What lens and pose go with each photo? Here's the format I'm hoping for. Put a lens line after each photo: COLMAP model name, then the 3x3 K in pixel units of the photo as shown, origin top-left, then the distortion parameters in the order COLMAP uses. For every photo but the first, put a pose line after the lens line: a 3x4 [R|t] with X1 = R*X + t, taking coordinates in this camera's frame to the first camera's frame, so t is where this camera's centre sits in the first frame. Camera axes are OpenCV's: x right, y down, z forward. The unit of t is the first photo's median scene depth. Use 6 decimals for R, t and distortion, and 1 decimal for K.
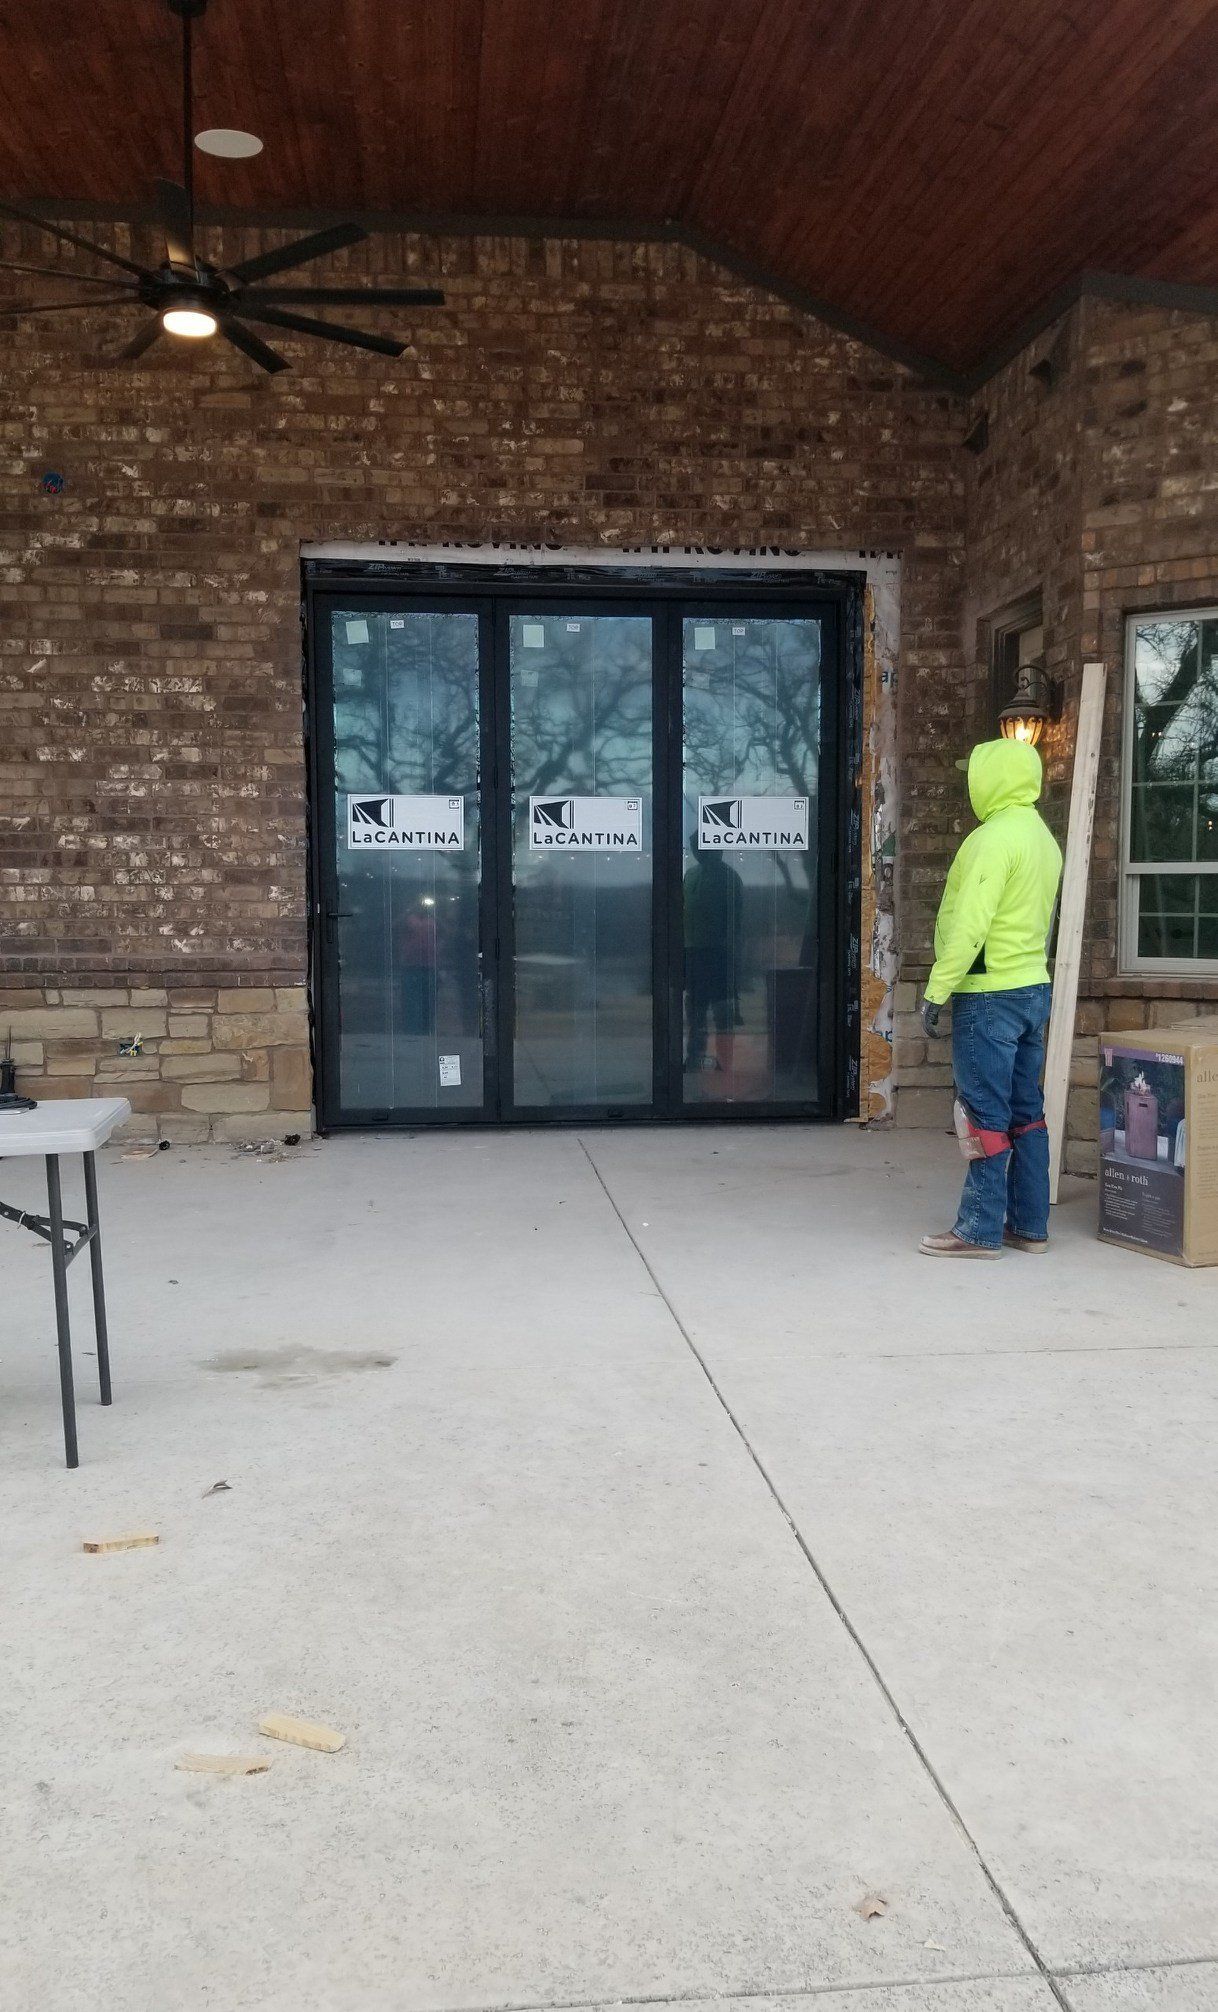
lens RADIAL K [[1569.0, 0, 612.6], [0, 1569.0, 1040.8], [0, 0, 1]] dist [0.058427, -0.072562]
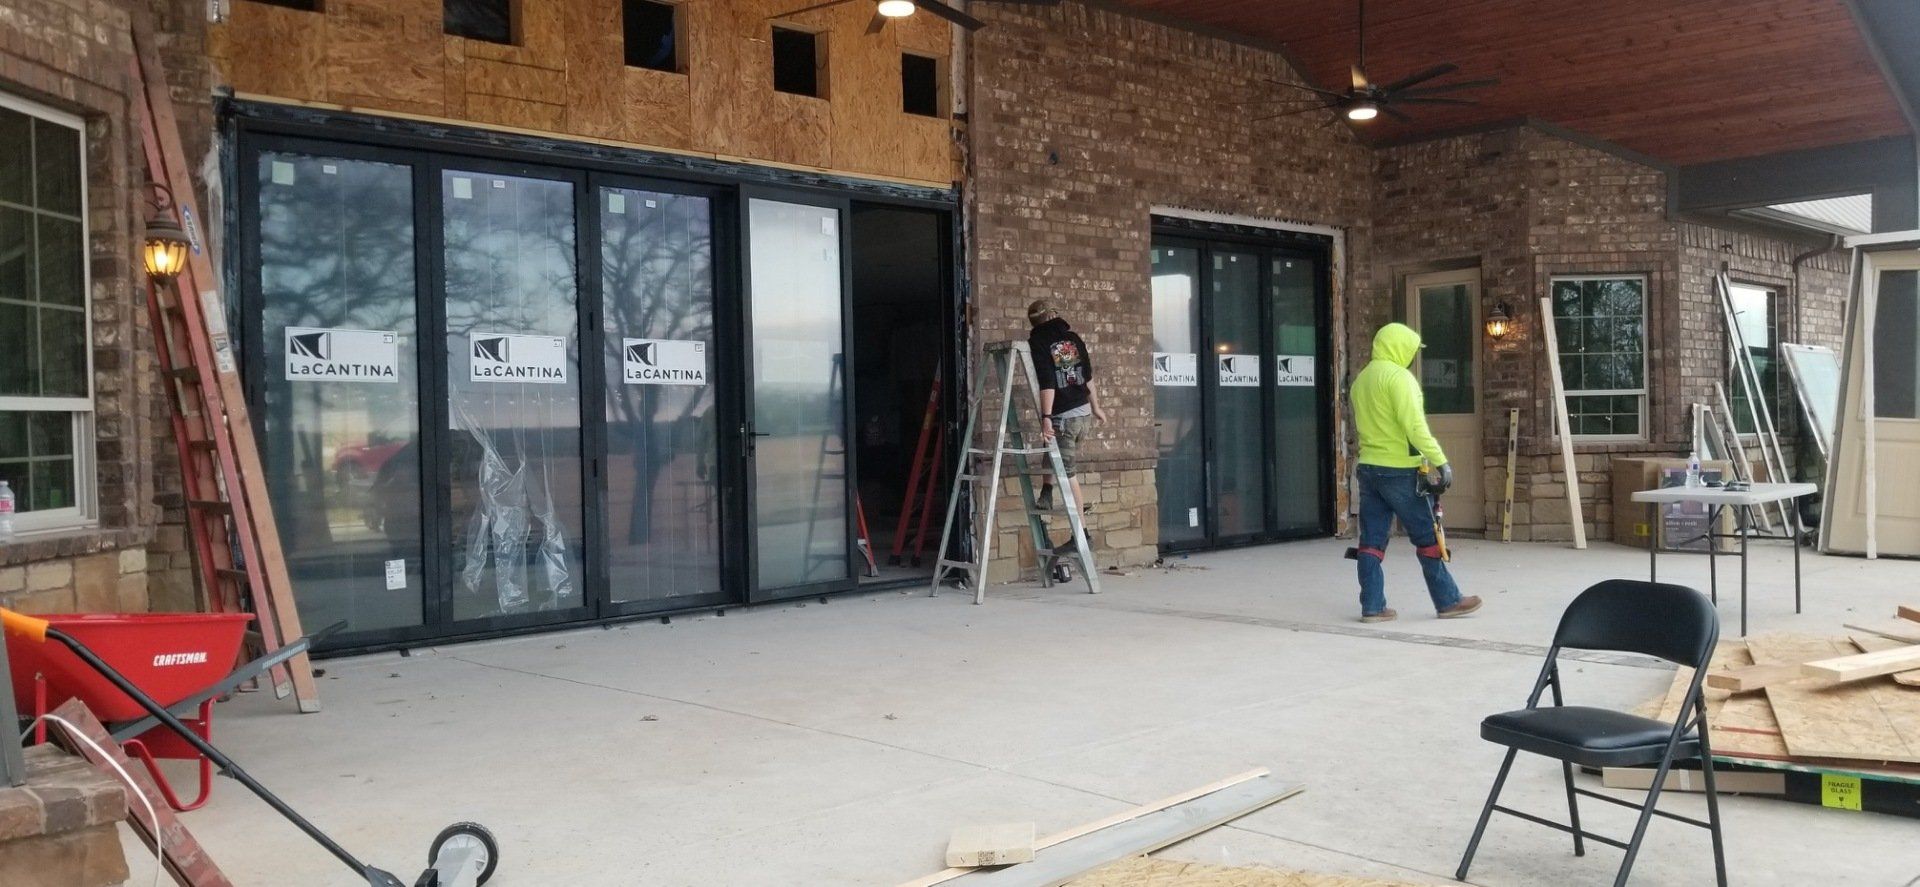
lens RADIAL K [[1401.0, 0, 960.0], [0, 1401.0, 443.5], [0, 0, 1]] dist [0.175790, -0.000798]
pose [[0.799096, -0.024753, 0.600694, -1.265734], [0.070870, 0.996064, -0.053232, 0.003713], [-0.597012, 0.085109, 0.797705, -0.055164]]
